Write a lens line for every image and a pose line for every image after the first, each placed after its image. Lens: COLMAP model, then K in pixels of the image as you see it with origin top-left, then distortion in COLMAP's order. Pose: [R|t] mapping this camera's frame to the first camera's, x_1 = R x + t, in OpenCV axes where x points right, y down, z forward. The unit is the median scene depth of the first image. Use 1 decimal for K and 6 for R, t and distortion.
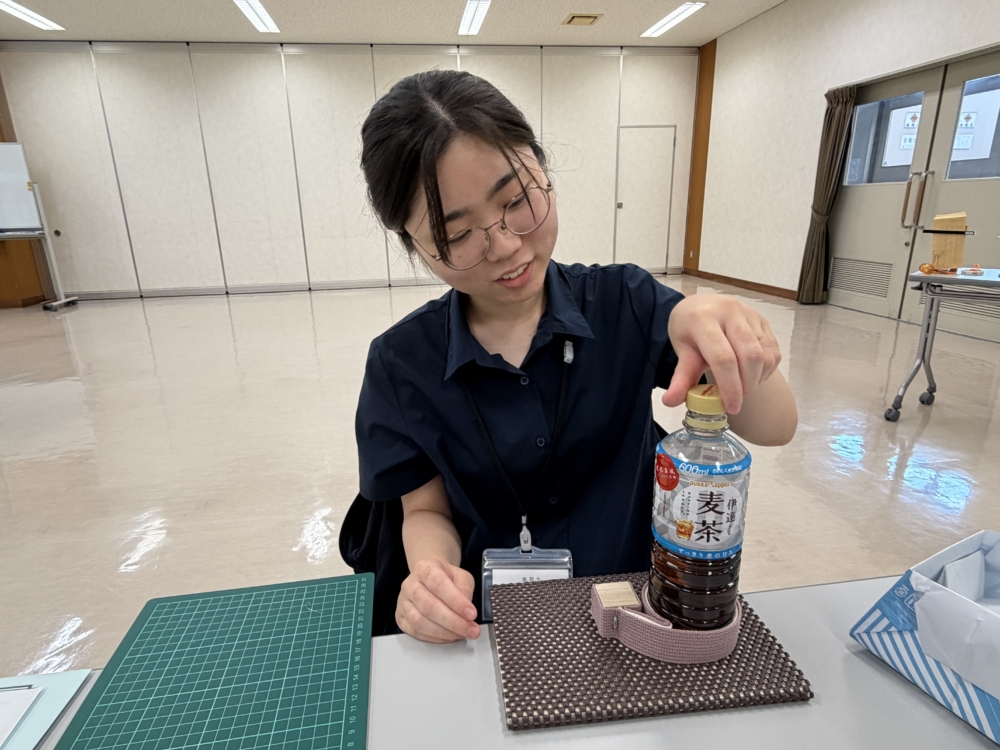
lens RADIAL K [[554.2, 0, 500.0], [0, 554.2, 375.0], [0, 0, 1]] dist [0.001748, -0.000487]
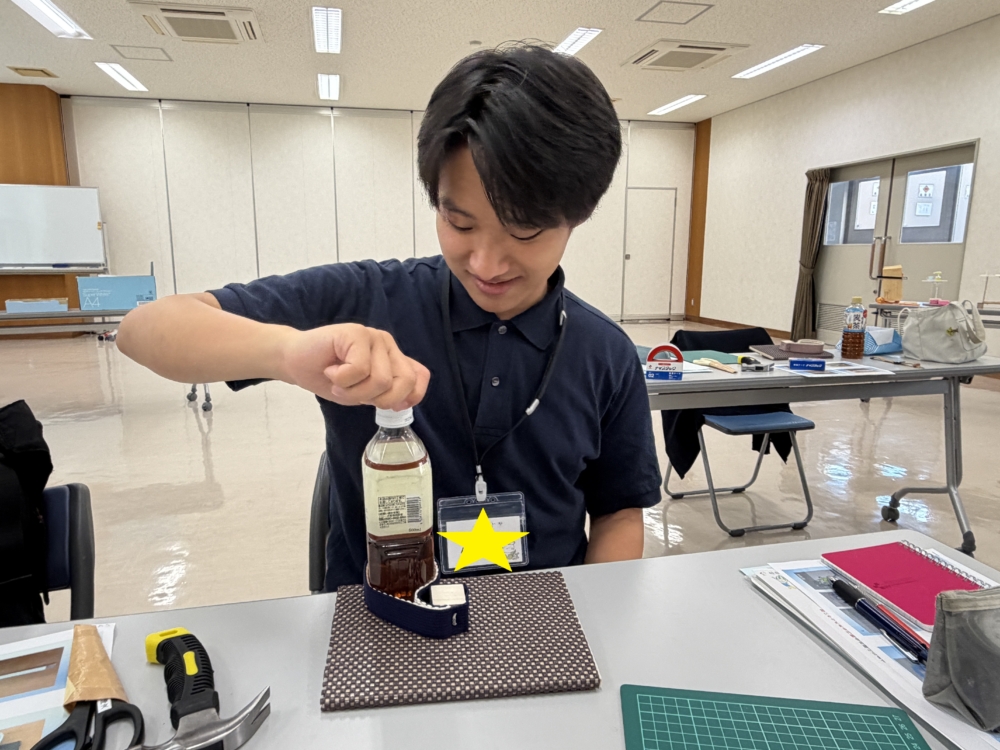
lens RADIAL K [[667.9, 0, 484.5], [0, 667.9, 380.5], [0, 0, 1]] dist [-0.003442, 0.000831]
pose [[0.997232, 0.011602, 0.073443, -0.204465], [-0.003316, 0.993708, -0.111957, 0.108008], [-0.074279, 0.111403, 0.990995, -0.326051]]
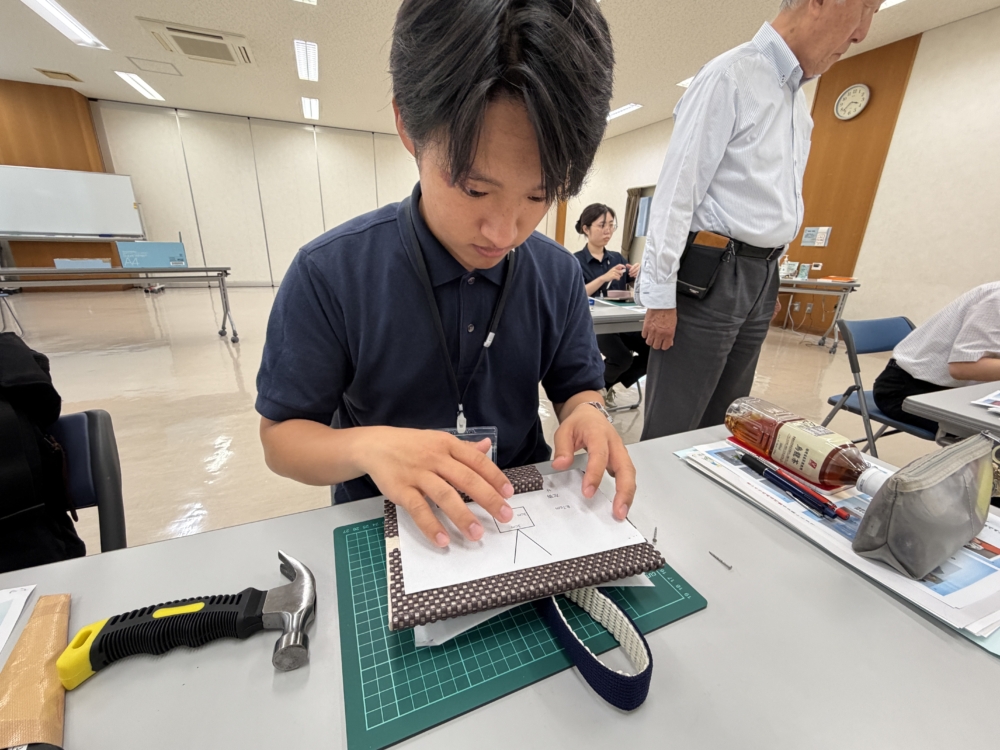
lens RADIAL K [[408.9, 0, 500.0], [0, 408.9, 375.0], [0, 0, 1]] dist [-0.000158, 0.000095]
pose [[0.968729, -0.027043, 0.246642, -0.213699], [0.022650, 0.999531, 0.020633, 0.106630], [-0.247084, -0.014402, 0.968887, -0.291492]]
